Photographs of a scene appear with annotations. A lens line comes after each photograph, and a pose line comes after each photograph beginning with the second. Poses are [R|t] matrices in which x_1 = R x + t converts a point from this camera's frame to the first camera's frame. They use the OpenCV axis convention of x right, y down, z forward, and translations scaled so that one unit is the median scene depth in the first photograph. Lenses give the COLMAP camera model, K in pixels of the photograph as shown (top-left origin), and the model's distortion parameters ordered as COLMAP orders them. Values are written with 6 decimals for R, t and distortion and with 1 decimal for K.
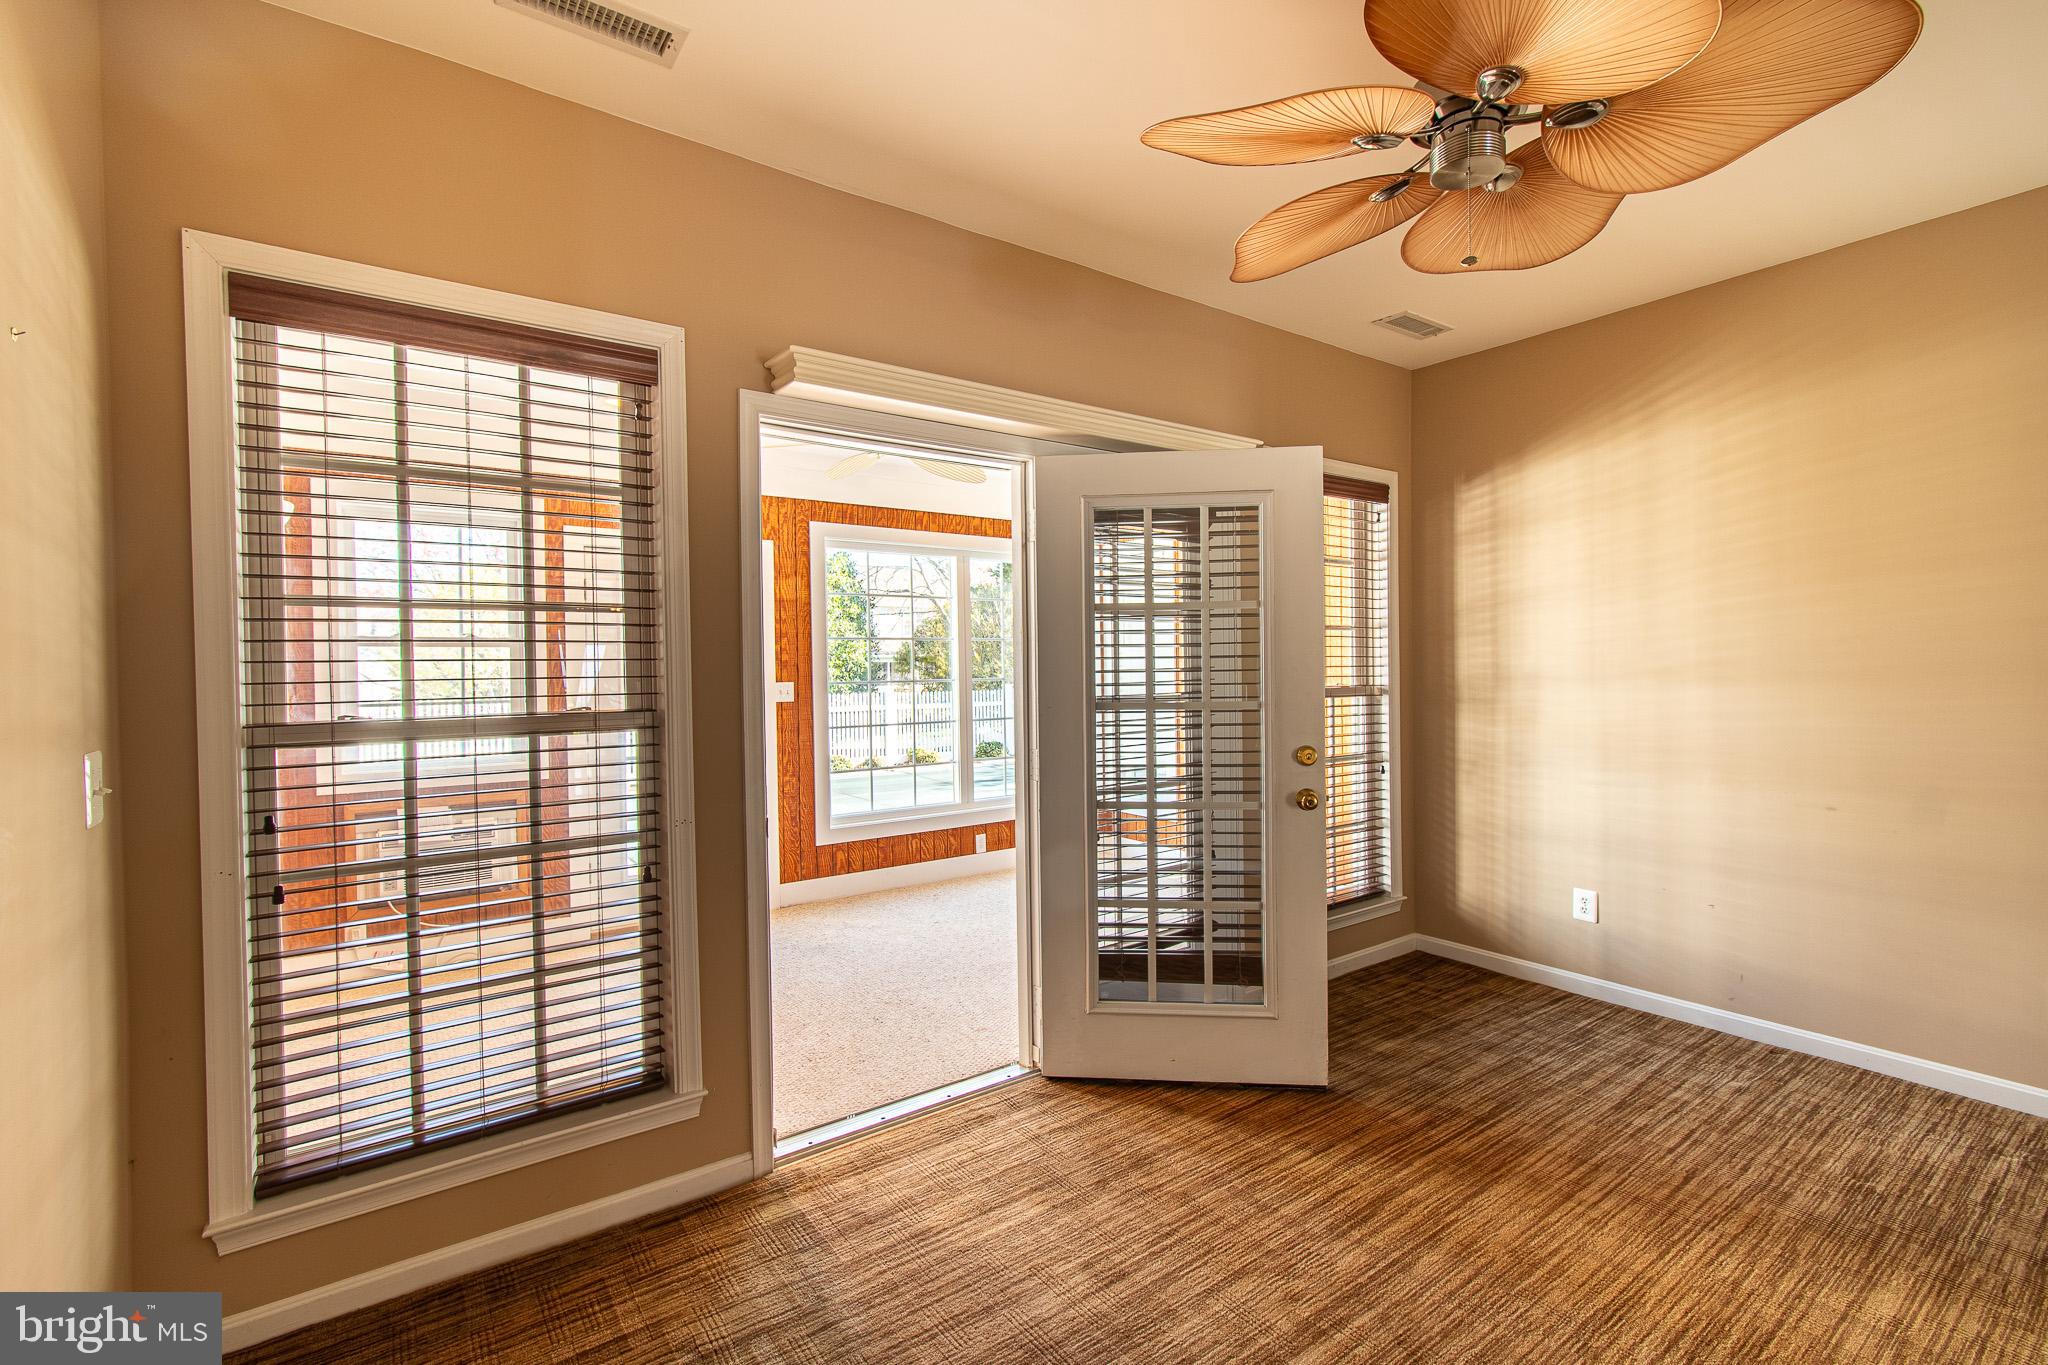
lens RADIAL K [[902.5, 0, 1021.6], [0, 902.5, 678.9], [0, 0, 1]] dist [-0.000204, -0.000288]
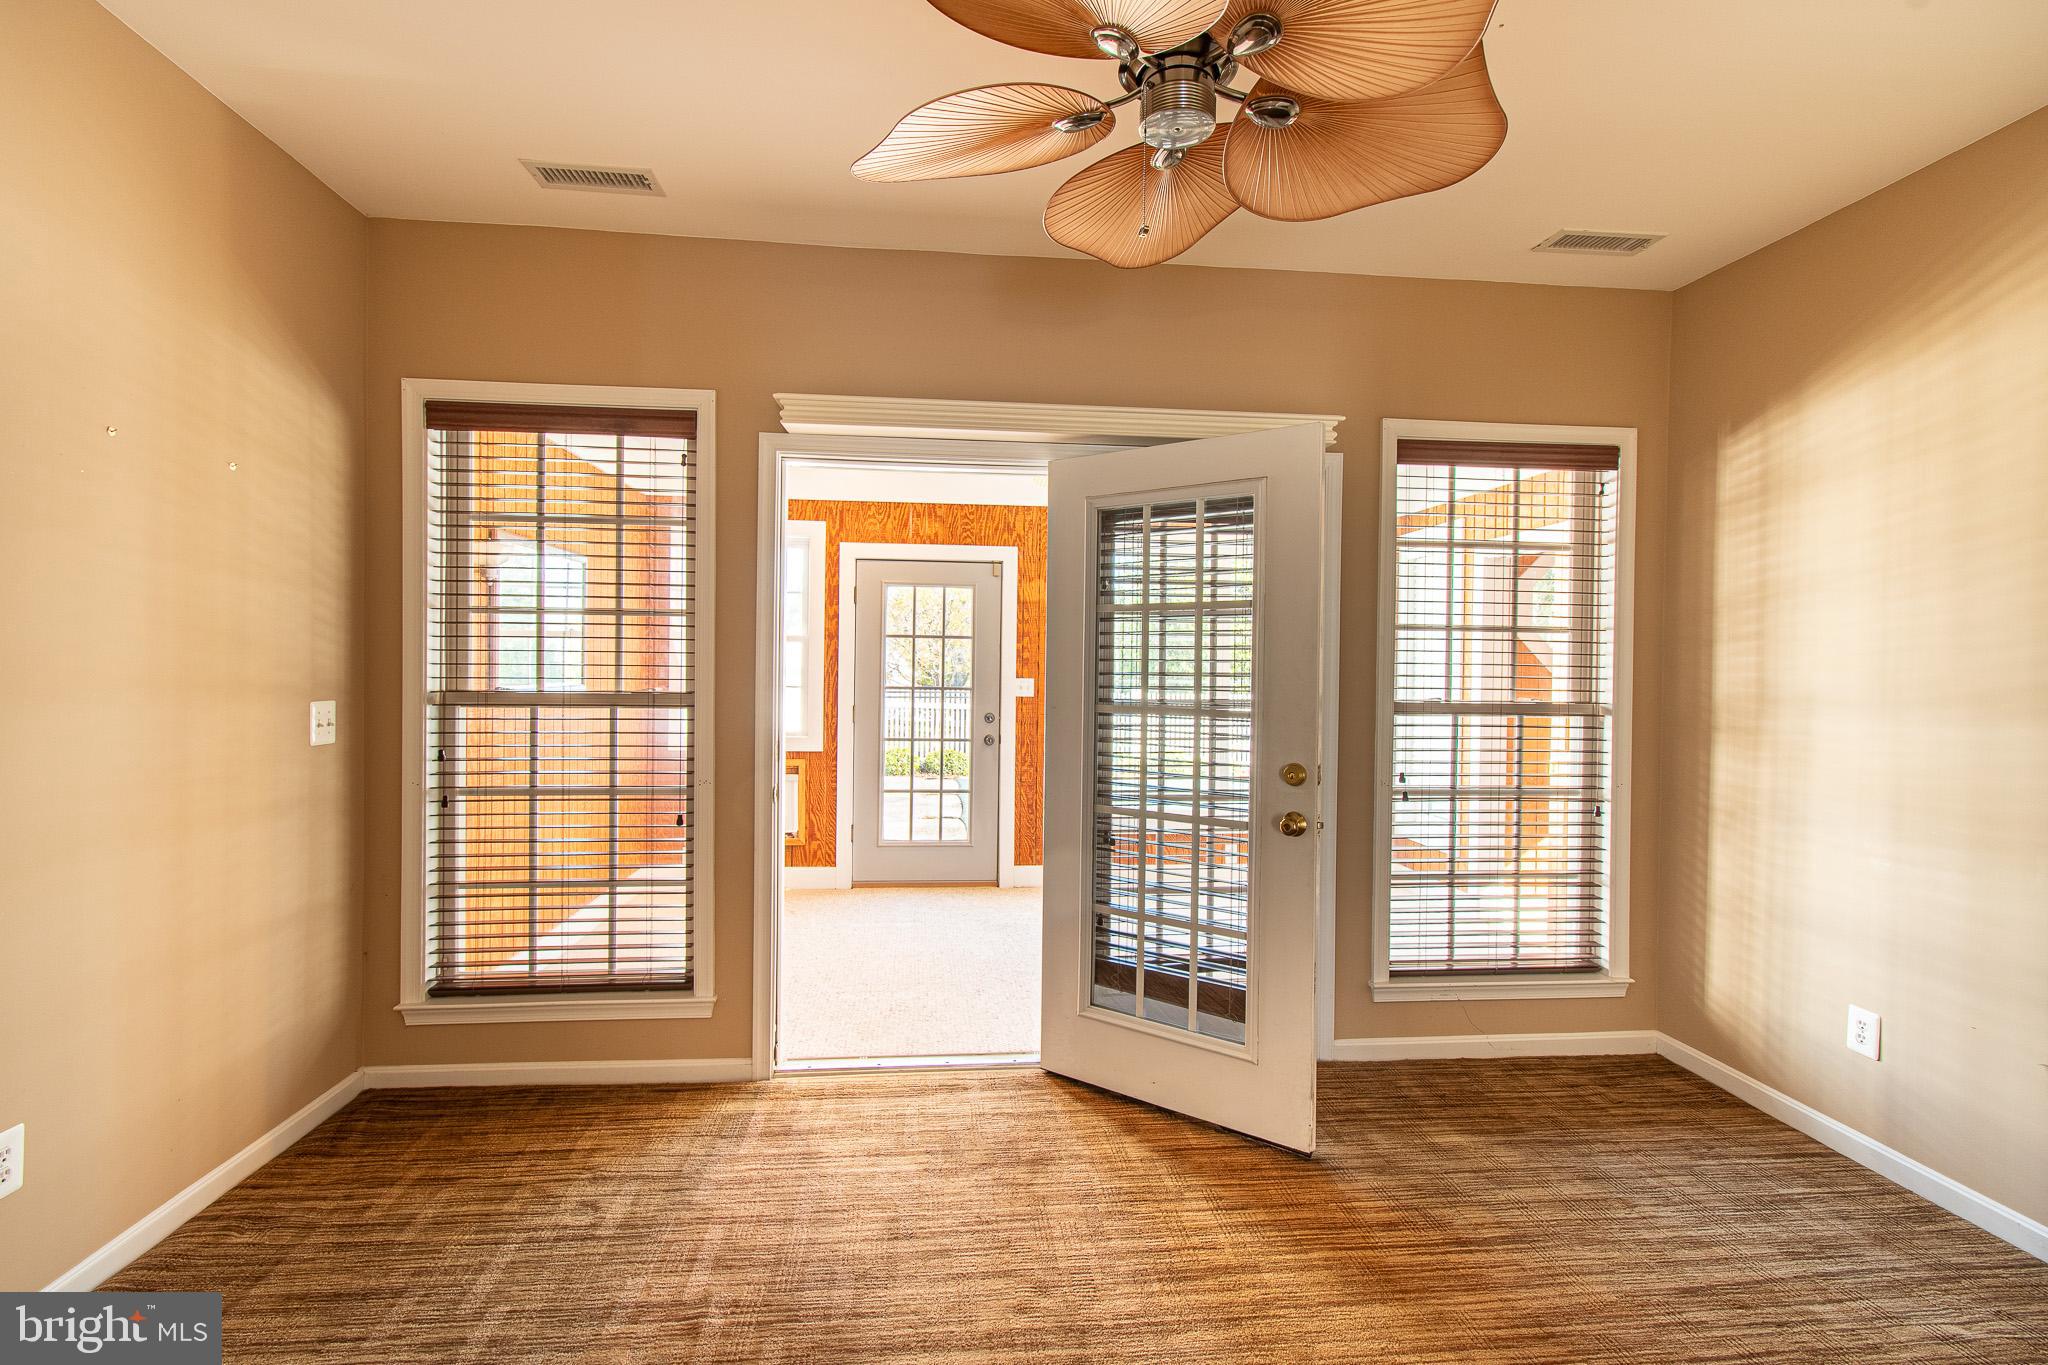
lens RADIAL K [[927.3, 0, 1022.3], [0, 927.3, 678.1], [0, 0, 1]] dist [-0.000802, -0.000552]
pose [[0.866312, 0.029598, -0.498625, 0.418516], [-0.030270, 0.999519, 0.006739, -0.005756], [0.498585, 0.009255, 0.866791, 0.061504]]
